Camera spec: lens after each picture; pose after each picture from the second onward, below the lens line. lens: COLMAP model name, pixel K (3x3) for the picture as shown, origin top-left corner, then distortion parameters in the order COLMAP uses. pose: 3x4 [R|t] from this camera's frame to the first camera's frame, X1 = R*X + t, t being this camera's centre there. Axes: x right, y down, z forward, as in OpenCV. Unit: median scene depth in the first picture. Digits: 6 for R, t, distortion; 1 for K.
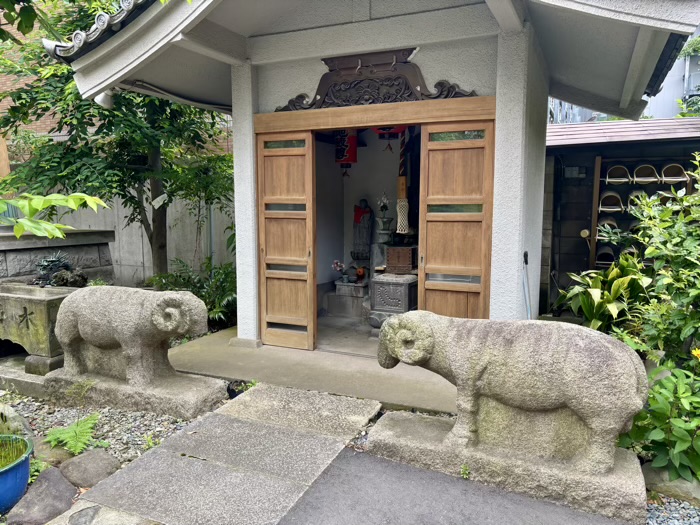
lens RADIAL K [[528.4, 0, 348.8], [0, 528.4, 267.2], [0, 0, 1]] dist [0.079368, -0.103857]
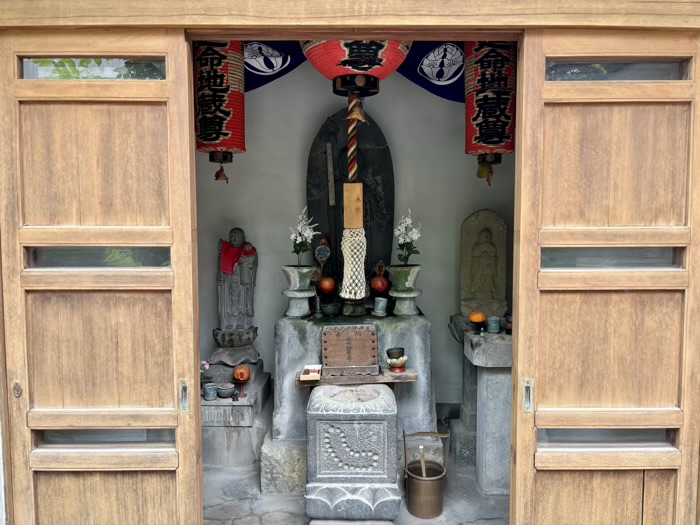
lens RADIAL K [[528.4, 0, 348.8], [0, 528.4, 267.2], [0, 0, 1]] dist [0.079368, -0.103857]
pose [[0.907897, -0.033641, 0.417842, -0.136292], [0.053106, 0.997974, -0.035042, -0.101197], [-0.415817, 0.054005, 0.907844, 0.732815]]
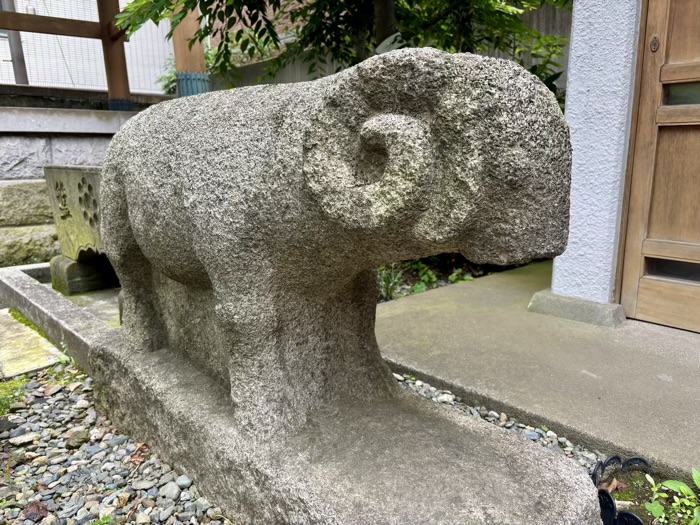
lens RADIAL K [[536.2, 0, 350.0], [0, 536.2, 262.5], [0, 0, 1]] dist [0.068001, -0.084265]
pose [[0.915187, 0.073719, -0.396231, -0.231880], [-0.042107, 0.995238, 0.087911, 0.100796], [0.400825, -0.063771, 0.913933, 0.710402]]
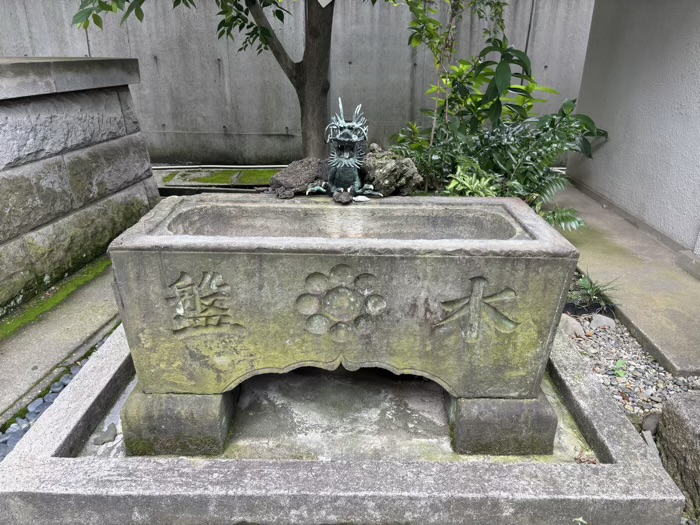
lens RADIAL K [[528.4, 0, 348.8], [0, 528.4, 267.2], [0, 0, 1]] dist [0.079368, -0.103857]
pose [[0.924438, -0.136606, 0.356024, -0.888451], [0.035180, 0.960202, 0.277082, -0.026625], [-0.379706, -0.243620, 0.892453, 0.833812]]
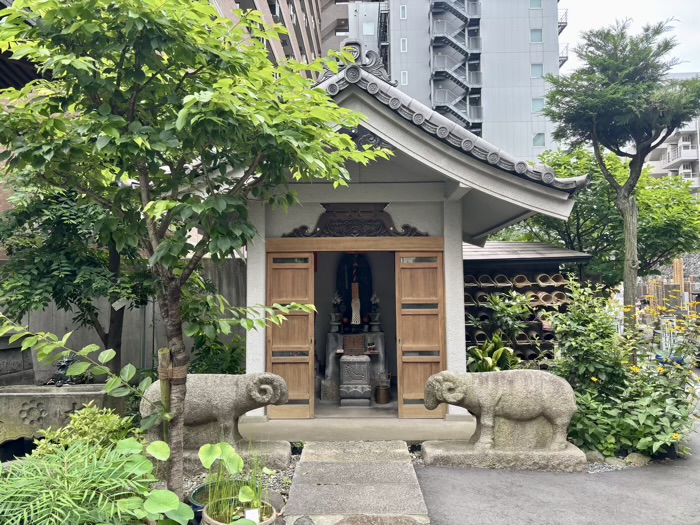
lens RADIAL K [[528.4, 0, 348.8], [0, 528.4, 267.2], [0, 0, 1]] dist [0.079368, -0.103857]
pose [[0.914349, 0.011245, 0.404770, -0.603156], [0.058763, 0.985347, -0.160116, 0.009794], [-0.400639, 0.170188, 0.900291, -0.301800]]
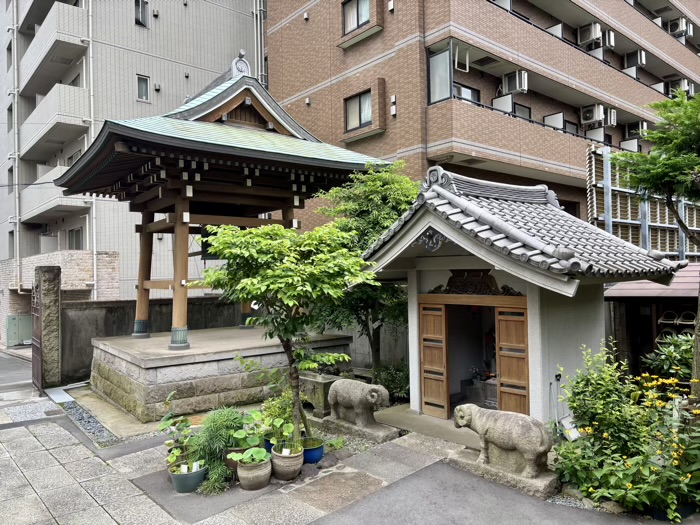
lens RADIAL K [[536.2, 0, 350.0], [0, 536.2, 262.5], [0, 0, 1]] dist [0.068001, -0.084265]
pose [[0.914361, -0.025114, -0.404120, 0.466298], [-0.028744, 0.991530, -0.126655, -0.163035], [0.403878, 0.127424, 0.905895, -1.083240]]
